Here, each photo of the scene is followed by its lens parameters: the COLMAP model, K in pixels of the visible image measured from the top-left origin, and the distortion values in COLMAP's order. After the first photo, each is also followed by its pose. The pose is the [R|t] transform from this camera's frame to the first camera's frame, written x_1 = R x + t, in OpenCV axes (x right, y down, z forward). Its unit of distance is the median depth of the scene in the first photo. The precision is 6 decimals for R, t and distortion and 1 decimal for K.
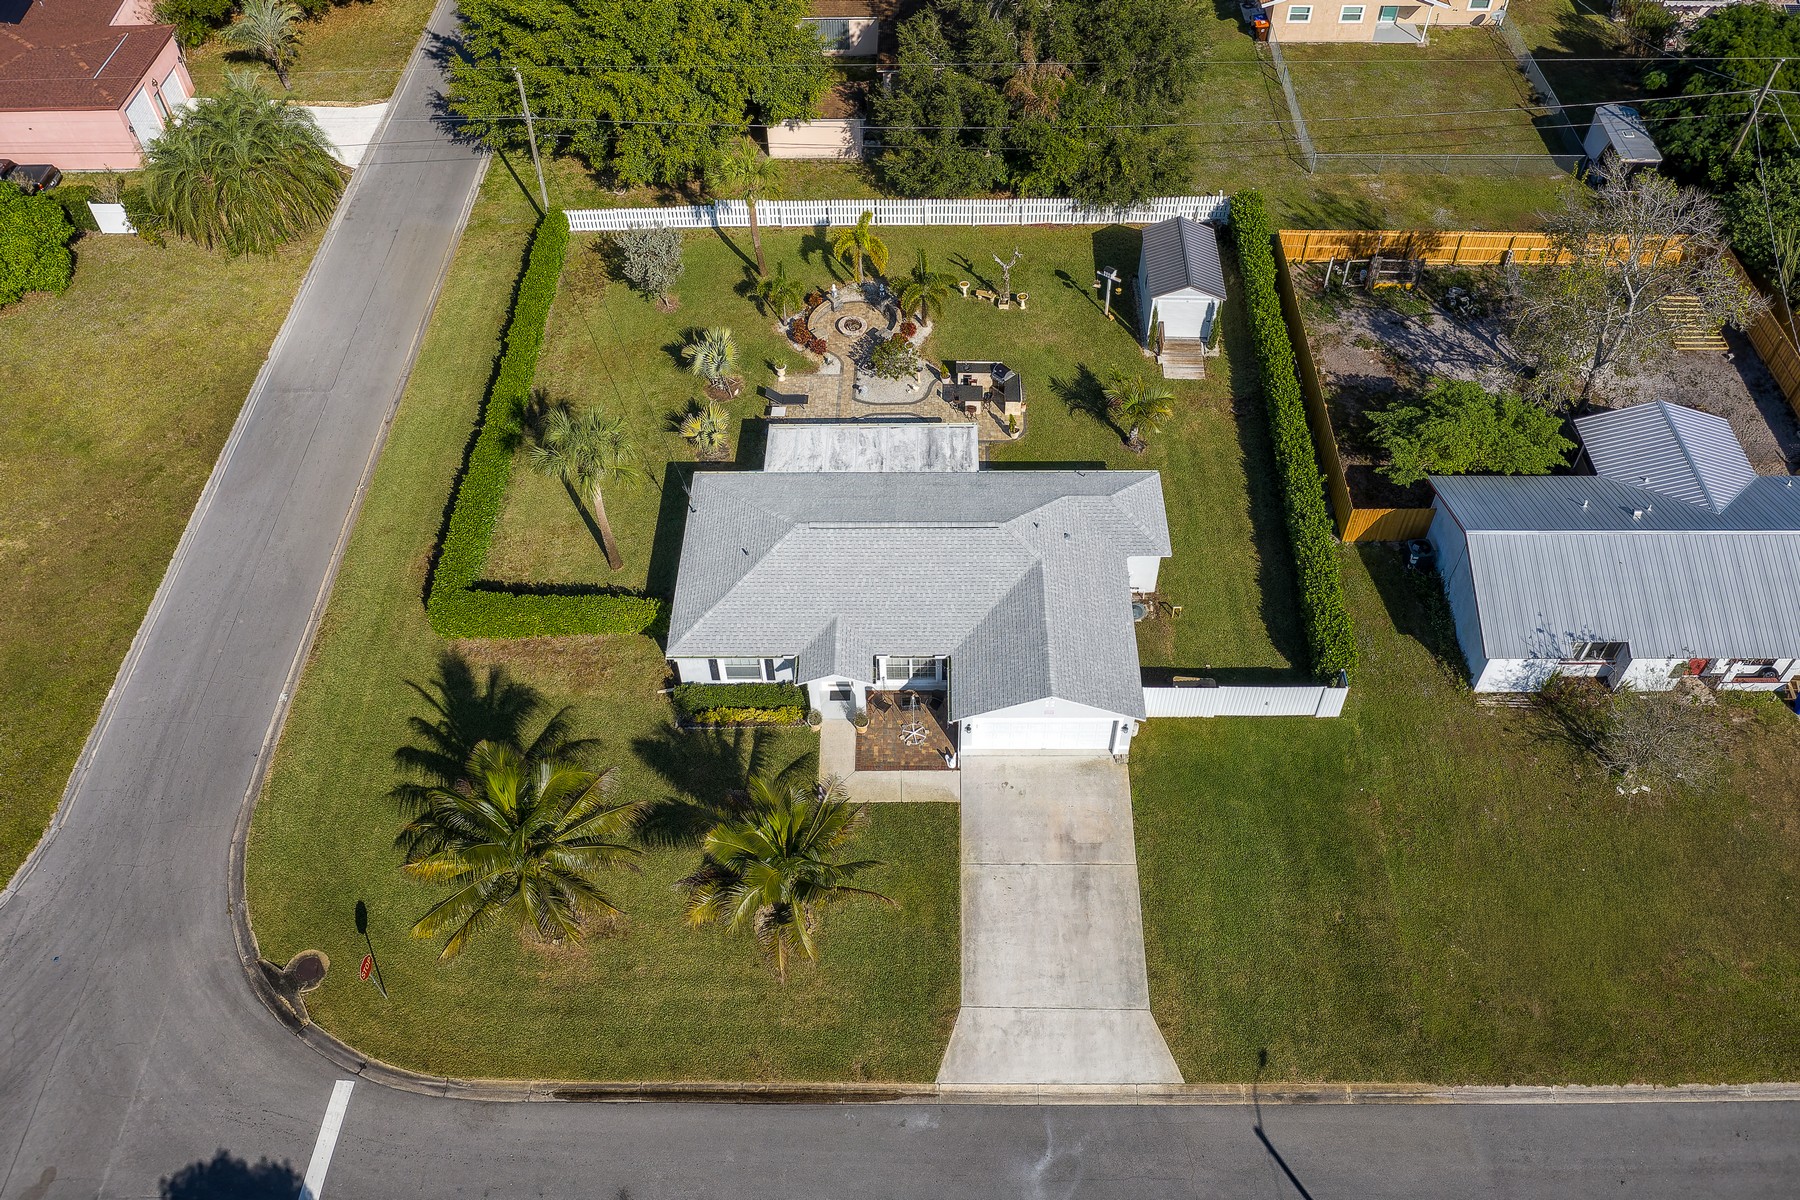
lens RADIAL K [[1375.7, 0, 930.7], [0, 1375.7, 602.0], [0, 0, 1]] dist [-0.031217, 0.002028]
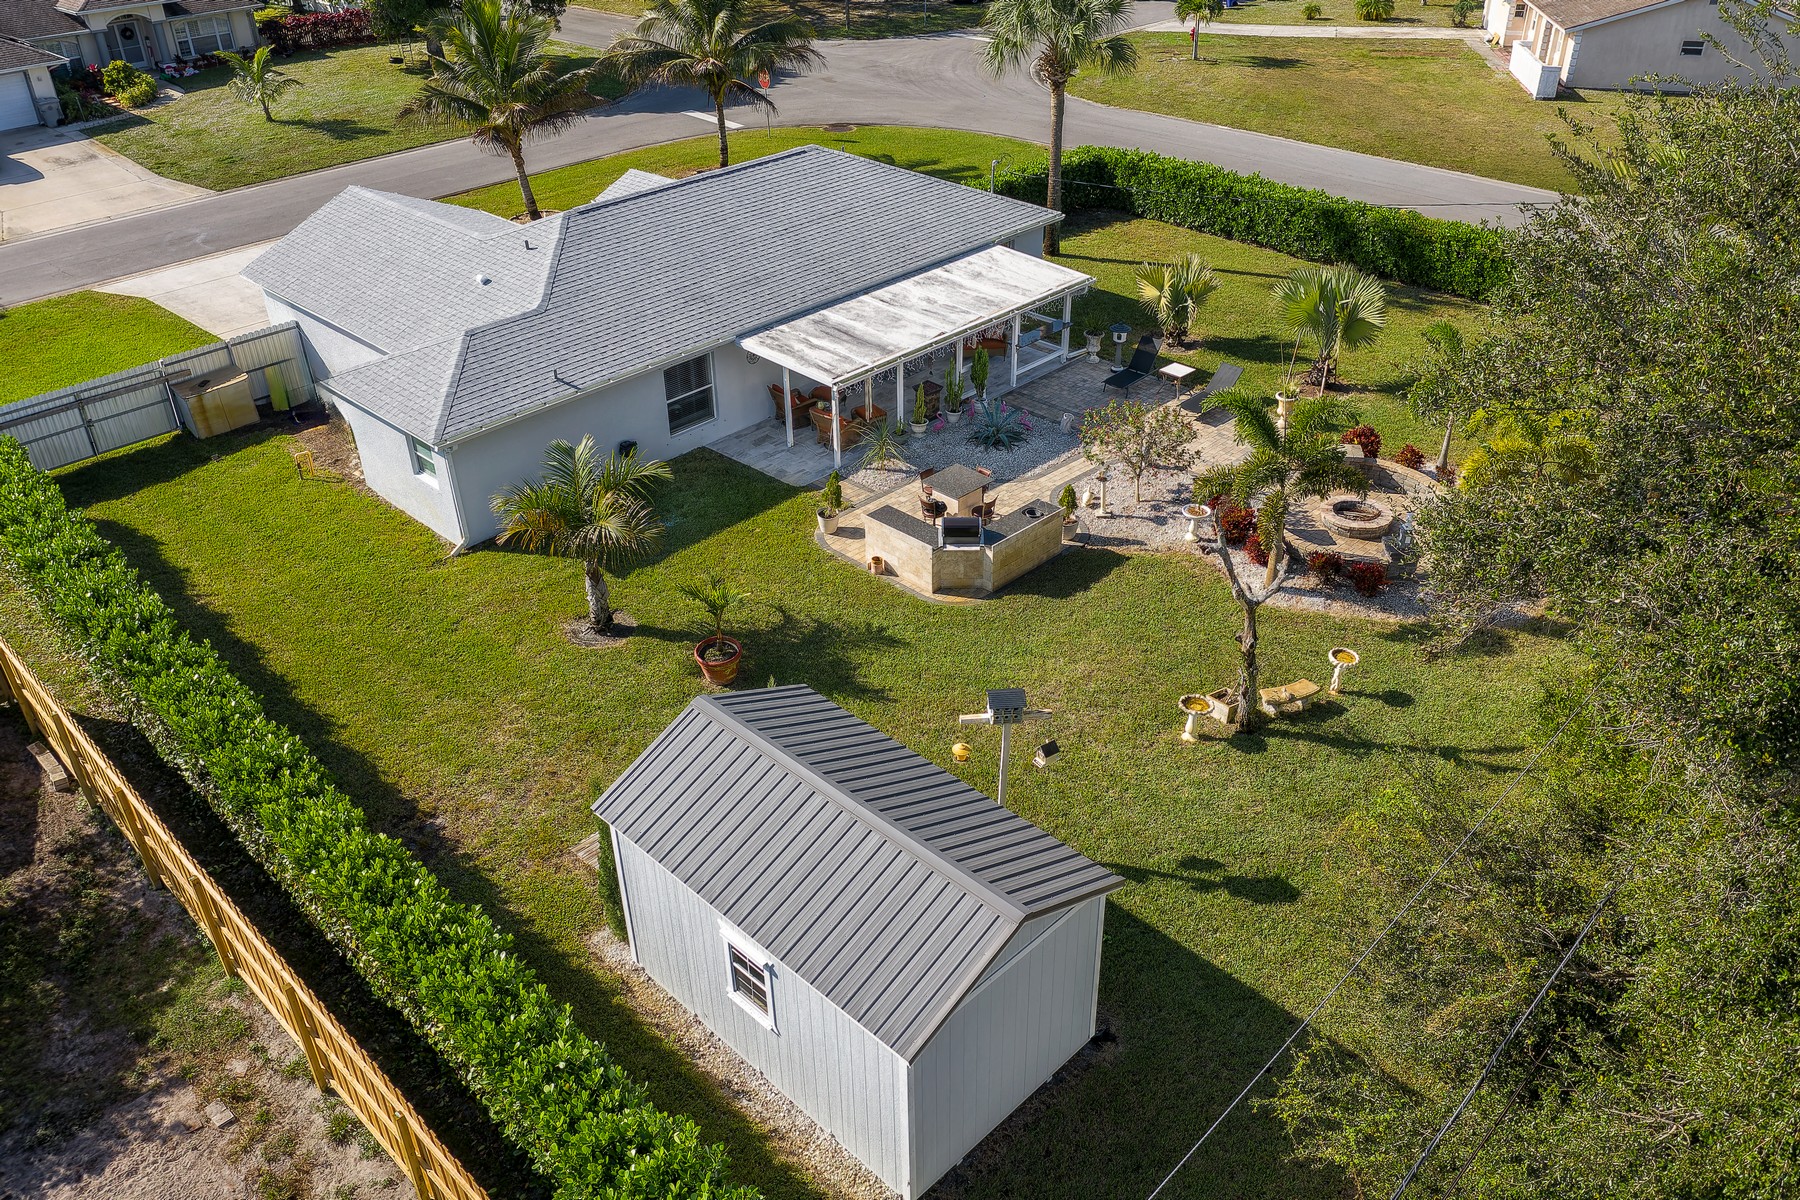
lens RADIAL K [[1452.0, 0, 900.0], [0, 1452.0, 600.0], [0, 0, 1]] dist [-0.029124, -0.006982]
pose [[-0.691058, 0.390376, -0.608314, 0.352743], [-0.545538, 0.270398, 0.793267, -0.518858], [0.474159, 0.880052, 0.026104, 1.046746]]
